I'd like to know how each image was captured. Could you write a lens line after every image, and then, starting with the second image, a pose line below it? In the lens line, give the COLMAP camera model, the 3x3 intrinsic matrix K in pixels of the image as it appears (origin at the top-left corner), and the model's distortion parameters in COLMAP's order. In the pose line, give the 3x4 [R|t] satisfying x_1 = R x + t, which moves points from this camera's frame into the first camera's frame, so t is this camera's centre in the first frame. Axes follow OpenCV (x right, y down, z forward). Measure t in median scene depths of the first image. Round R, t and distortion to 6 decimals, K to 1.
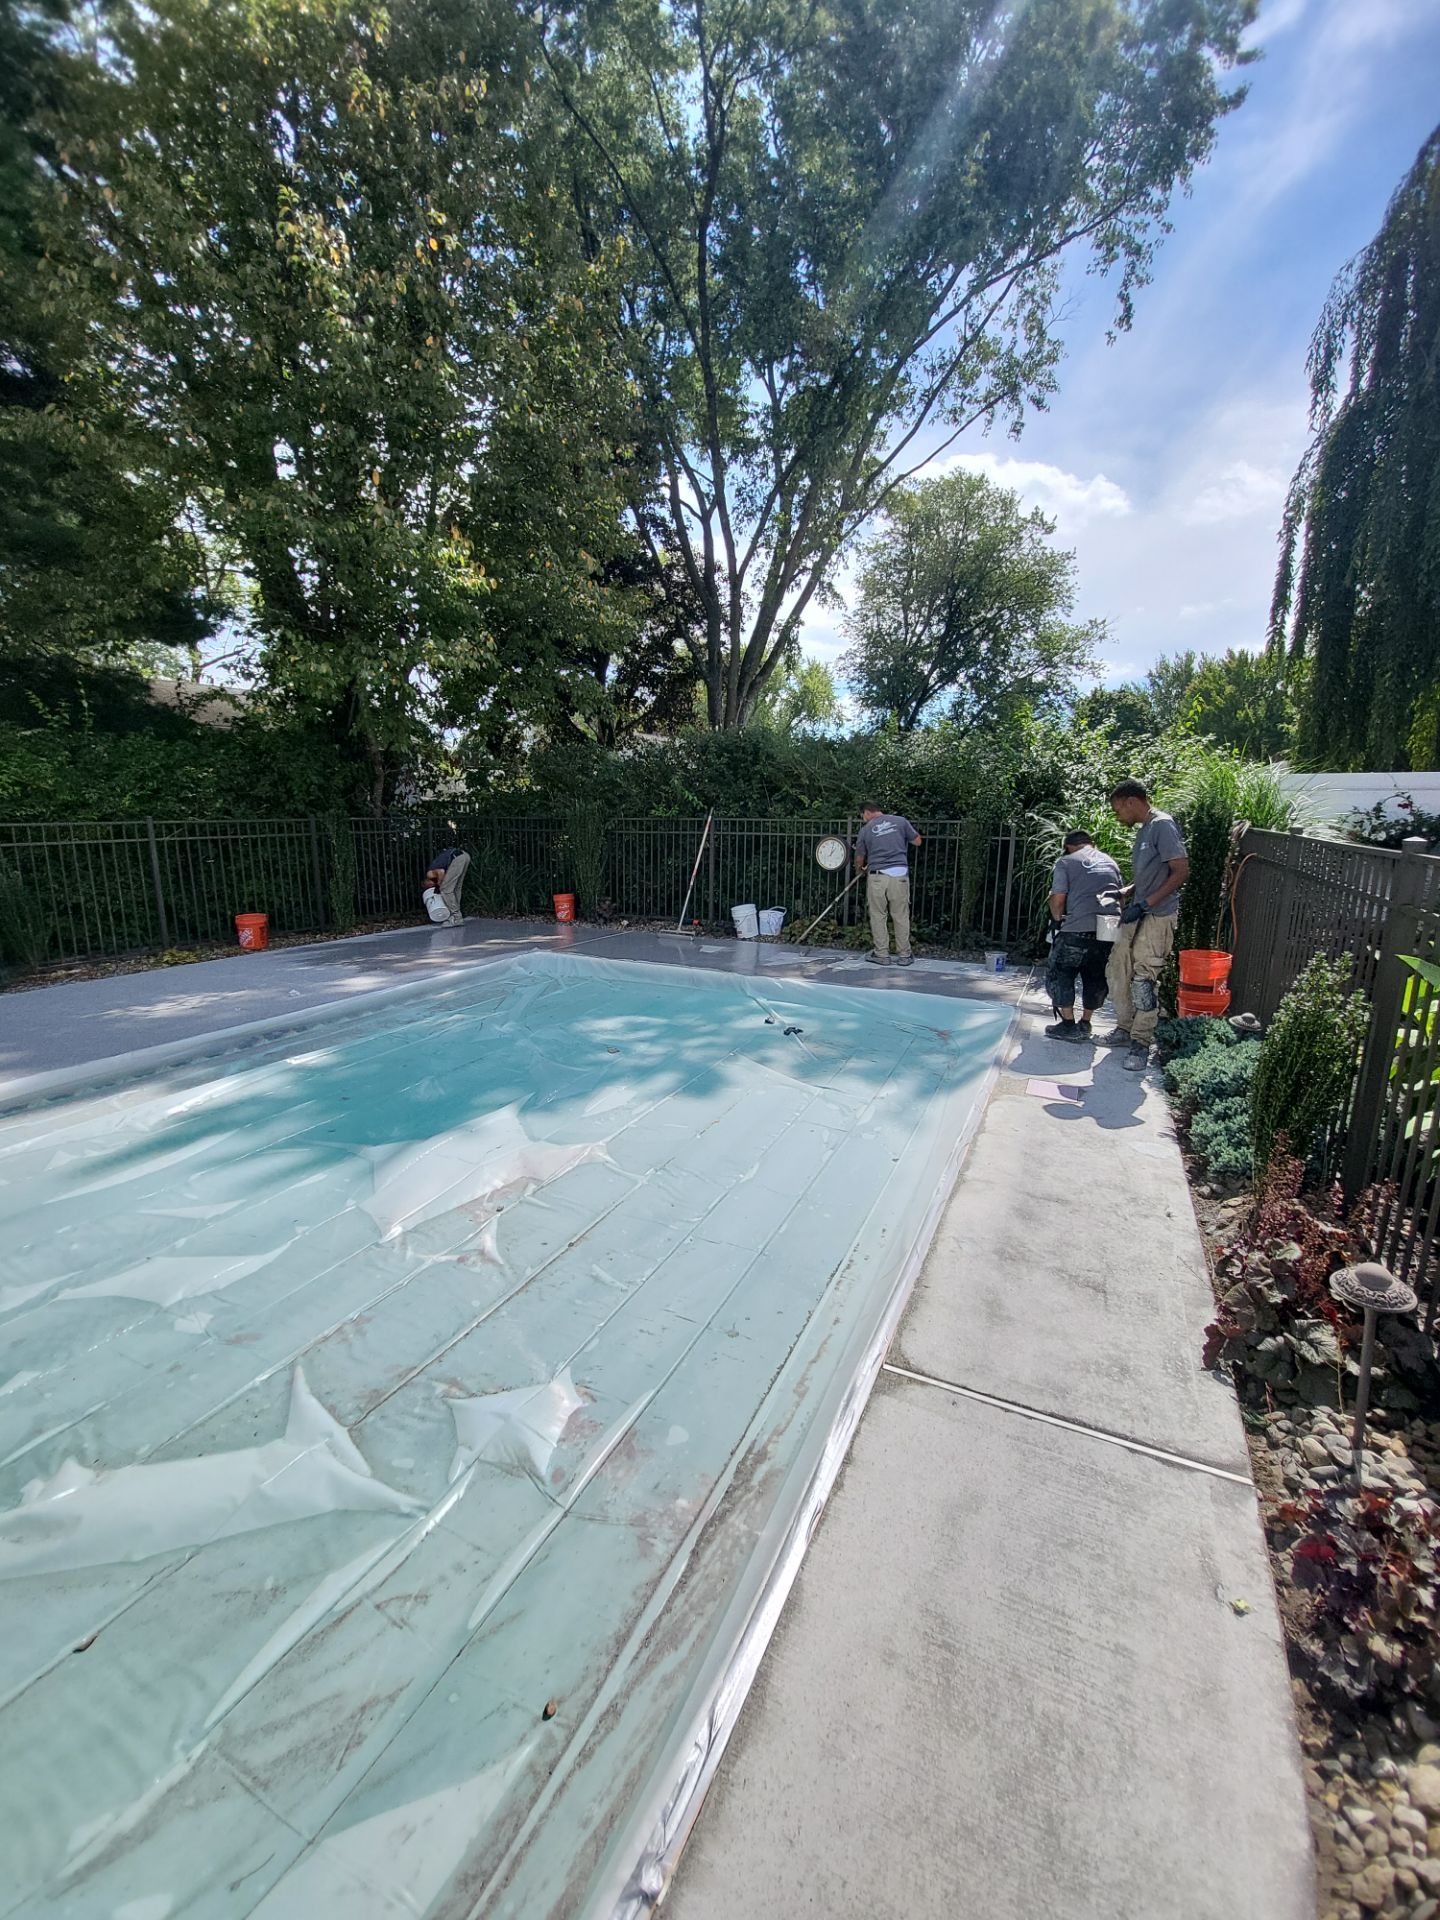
lens RADIAL K [[768.4, 0, 715.5], [0, 768.4, 952.8], [0, 0, 1]] dist [-0.010789, -0.004334]
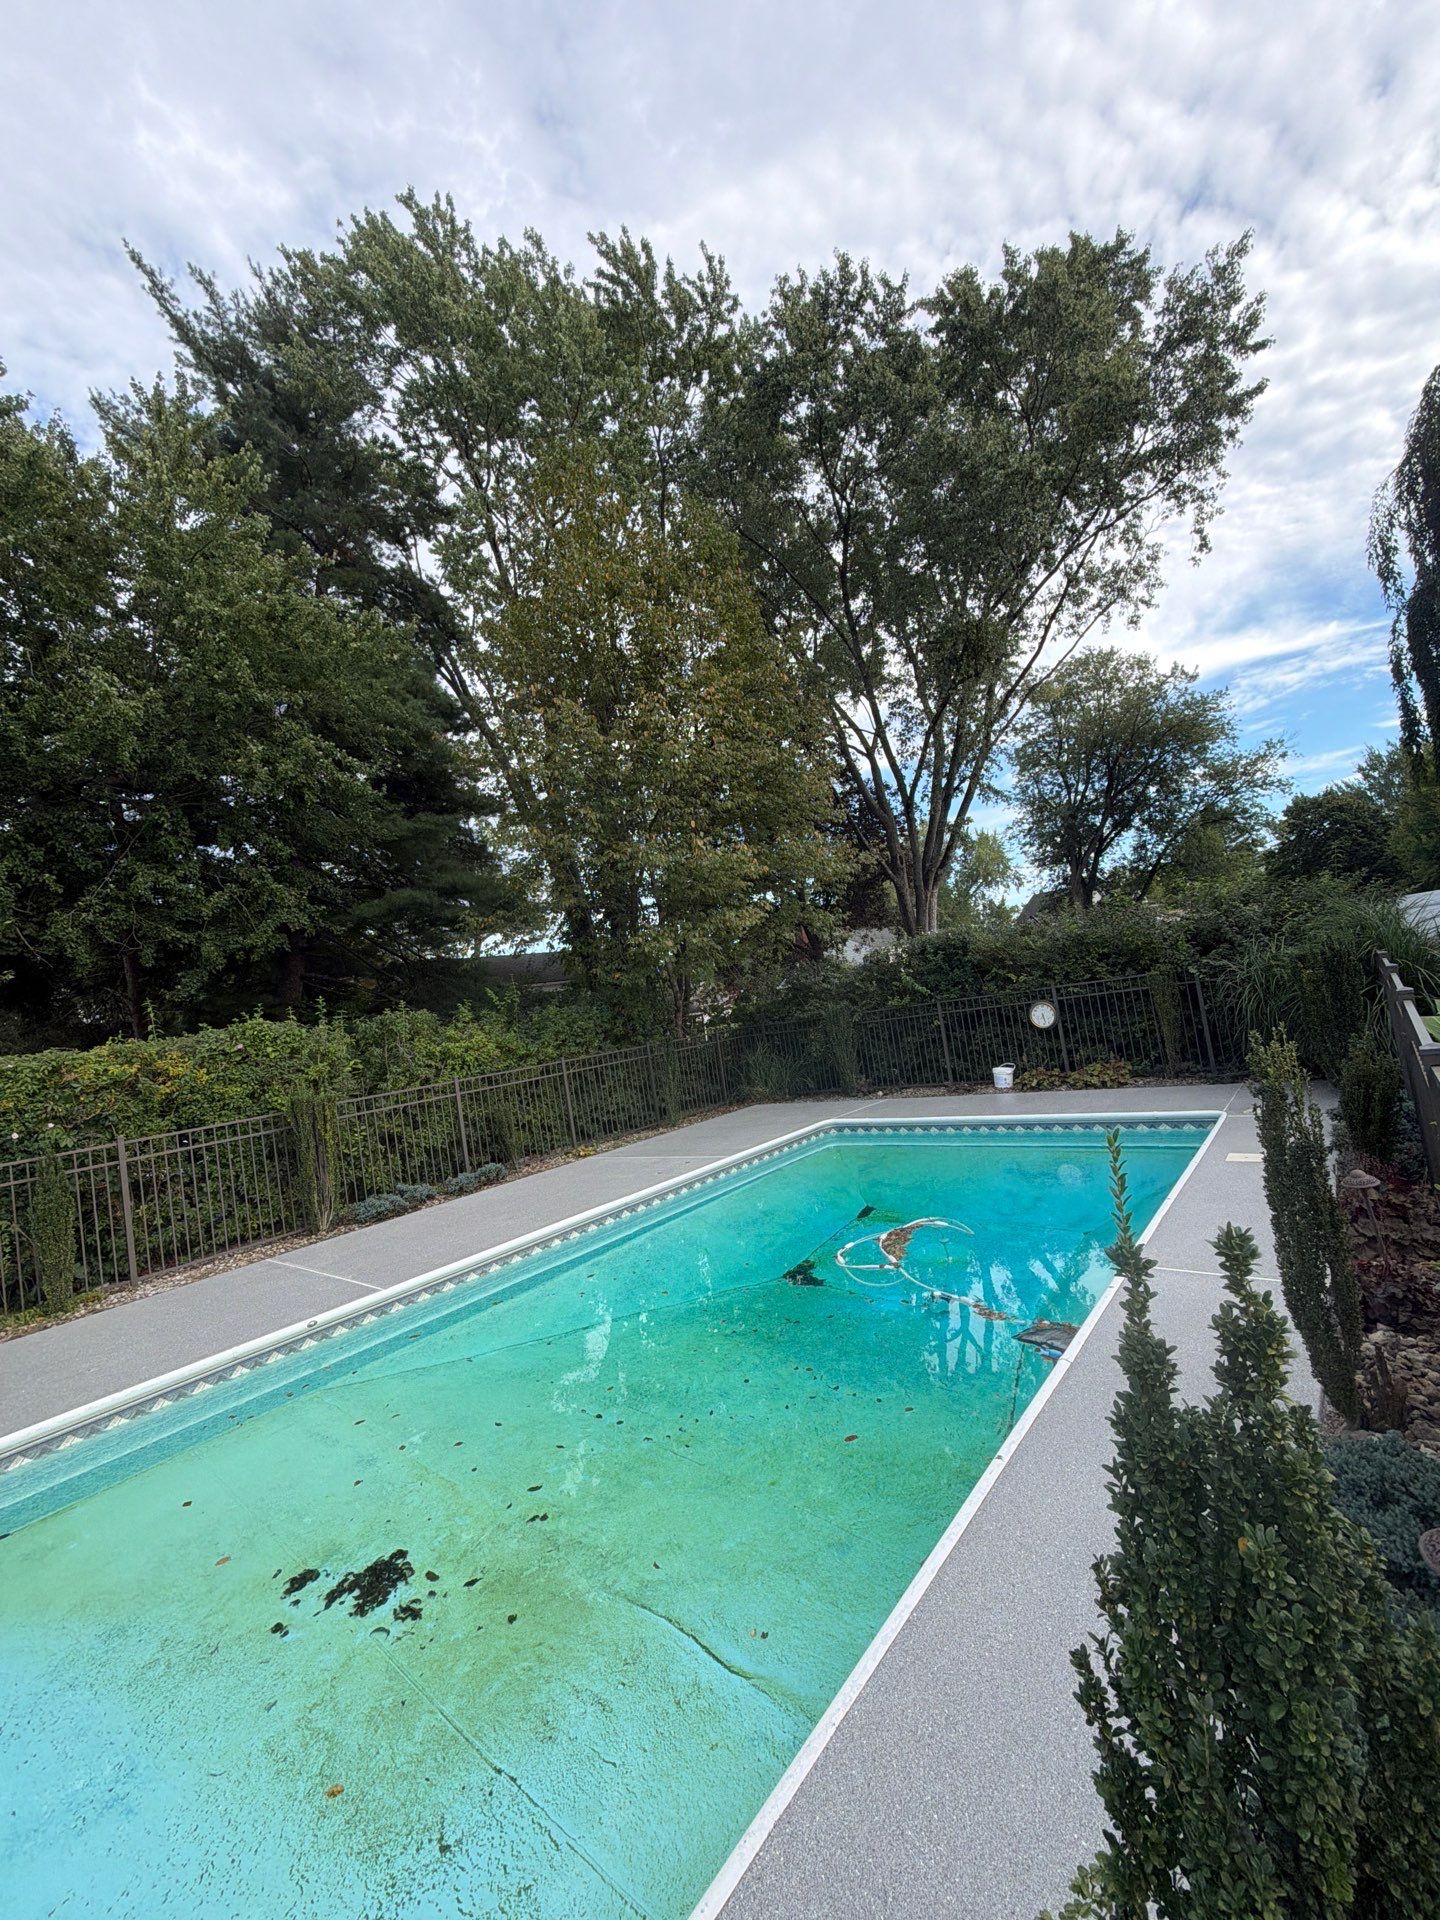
lens RADIAL K [[763.5, 0, 714.4], [0, 763.5, 957.1], [0, 0, 1]] dist [0.000164, -0.001014]
pose [[0.958281, -0.166811, -0.232102, -0.021968], [0.107221, 0.962528, -0.249084, 0.012177], [0.264955, 0.213806, 0.940258, -0.125773]]
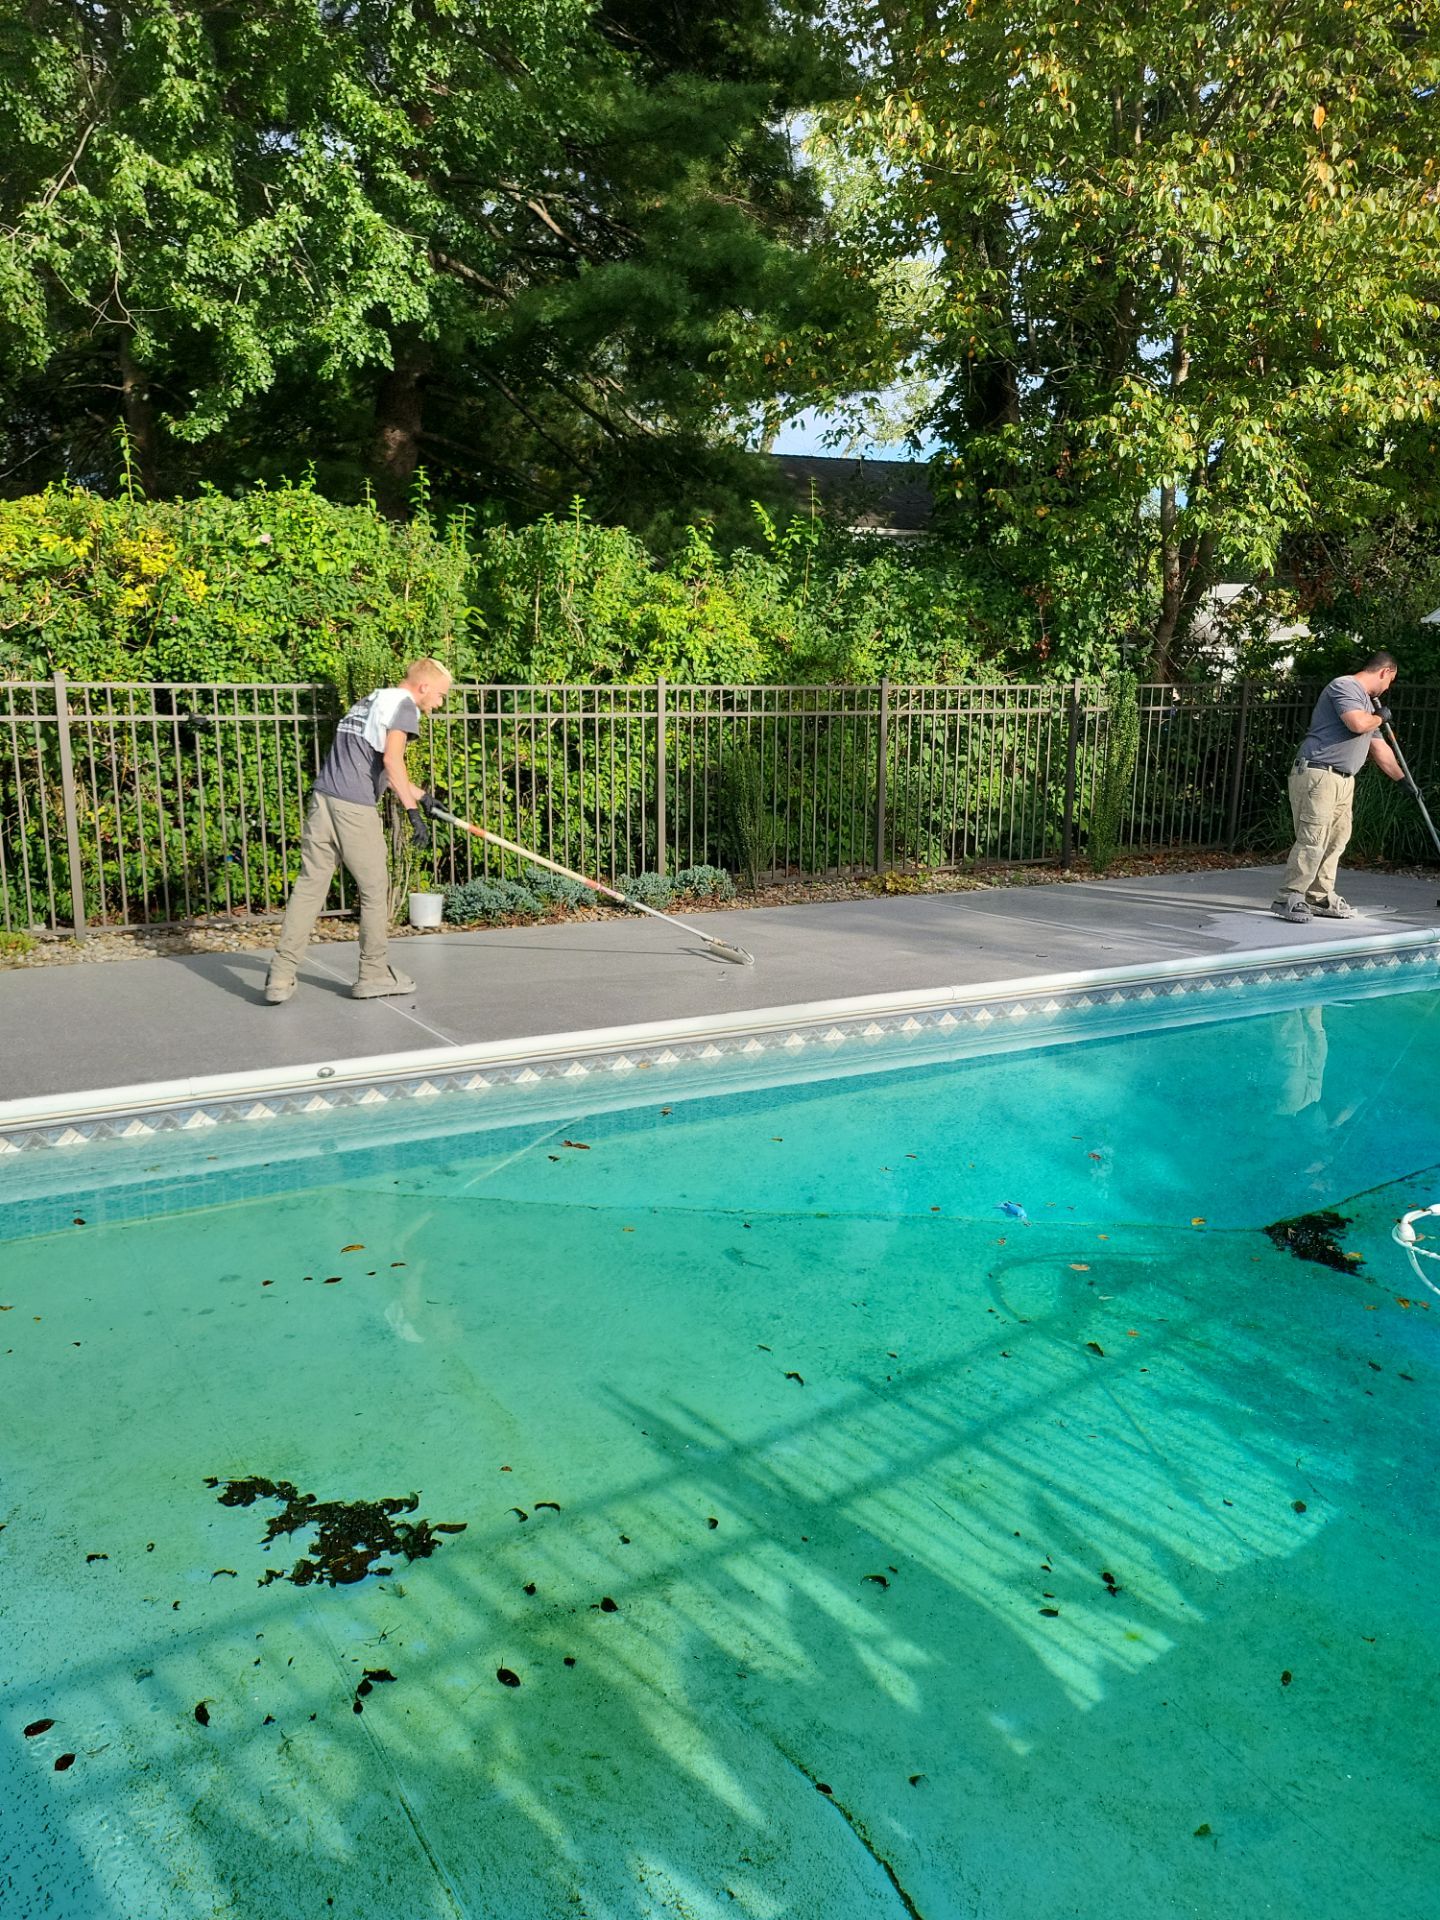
lens RADIAL K [[1572.6, 0, 689.0], [0, 1572.6, 974.3], [0, 0, 1]] dist [0.052997, 0.004244]
pose [[0.834729, 0.113081, -0.538925, -0.026827], [-0.107795, 0.993308, 0.041461, 0.015829], [0.540007, 0.023485, 0.841333, -0.099122]]
